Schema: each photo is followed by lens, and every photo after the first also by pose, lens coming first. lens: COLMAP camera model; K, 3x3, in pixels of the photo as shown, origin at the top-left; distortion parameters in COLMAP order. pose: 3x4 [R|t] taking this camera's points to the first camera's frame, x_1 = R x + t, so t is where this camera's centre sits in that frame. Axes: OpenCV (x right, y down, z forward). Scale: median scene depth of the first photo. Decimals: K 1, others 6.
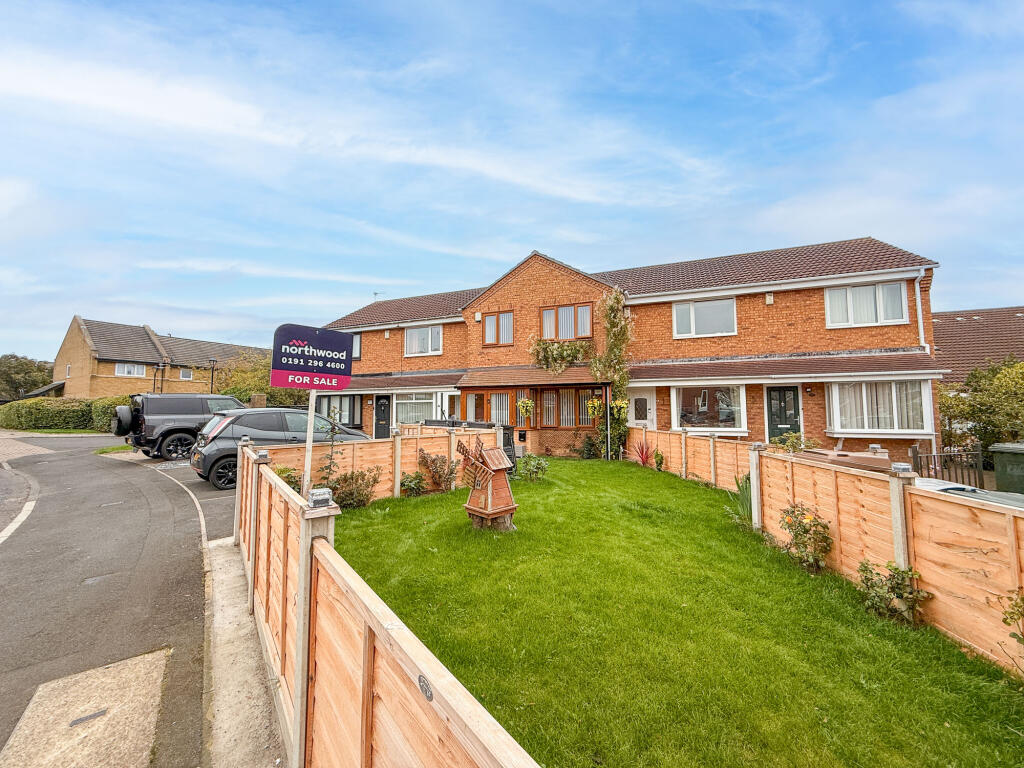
lens RADIAL K [[412.3, 0, 509.5], [0, 412.3, 384.7], [0, 0, 1]] dist [0.000167, 0.000296]
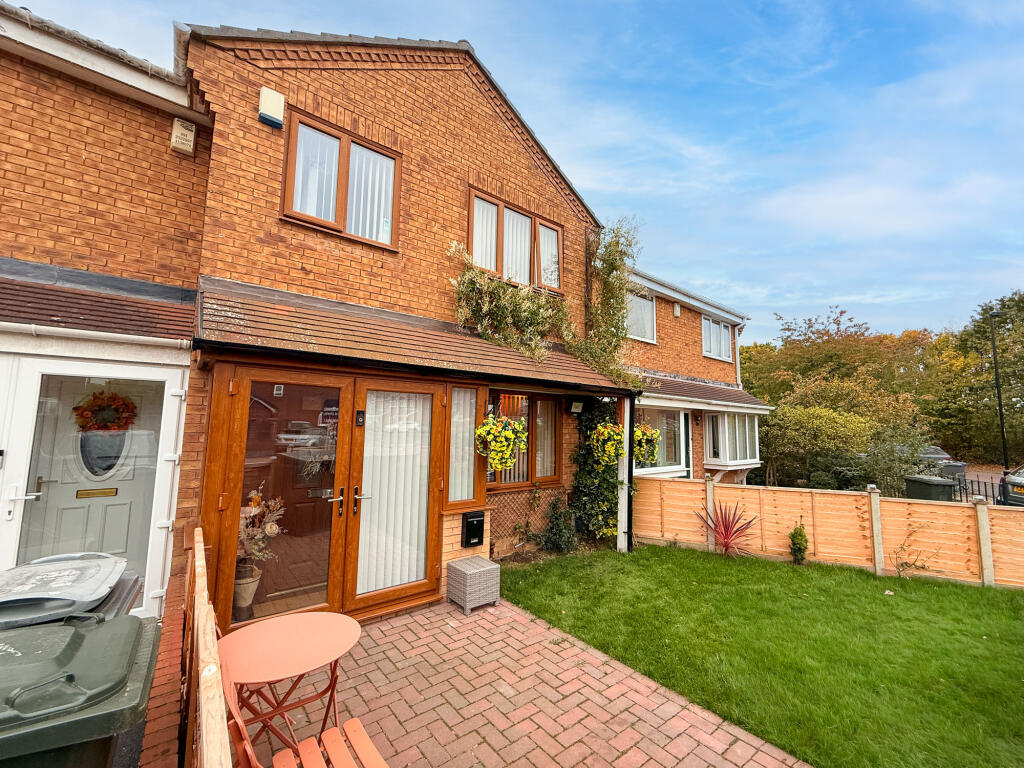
lens RADIAL K [[412.3, 0, 511.6], [0, 412.3, 381.8], [0, 0, 1]] dist [0.000167, 0.000296]
pose [[0.483753, 0.106606, 0.868688, -0.280708], [-0.076524, 0.993905, -0.079358, 0.036410], [-0.871853, -0.028086, 0.488962, 0.926920]]
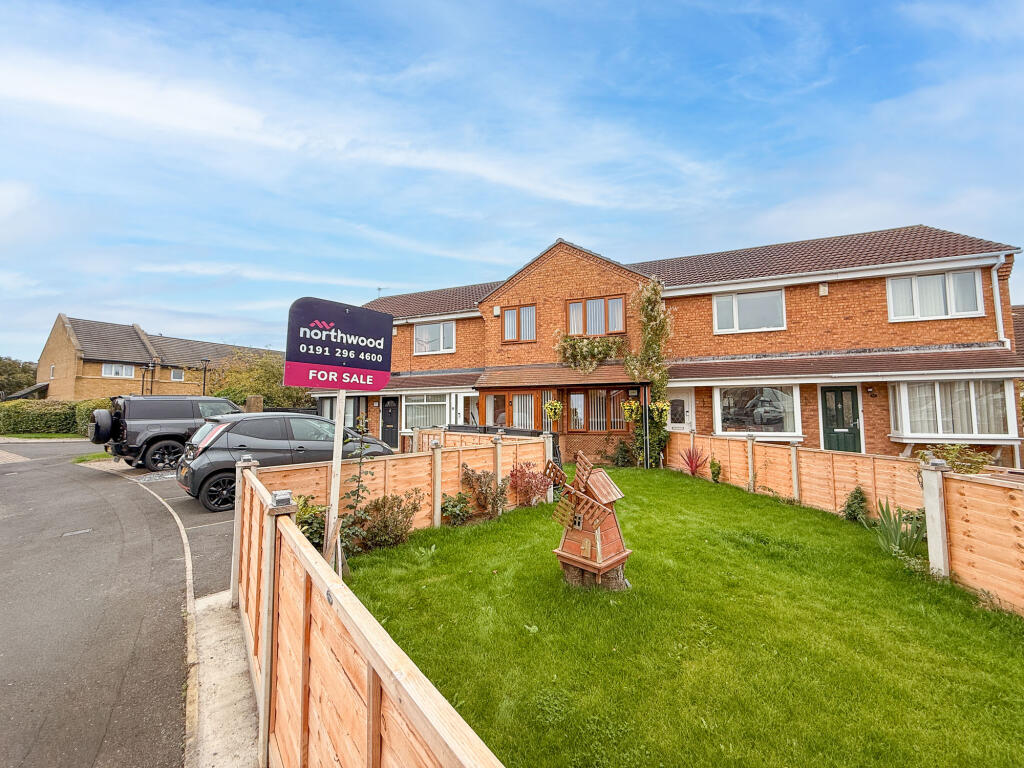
lens RADIAL K [[412.3, 0, 509.8], [0, 412.3, 384.3], [0, 0, 1]] dist [0.000167, 0.000296]
pose [[0.999935, -0.001646, 0.011311, -0.074168], [0.001687, 0.999992, -0.003595, 0.001938], [-0.011305, 0.003613, 0.999930, 0.107270]]
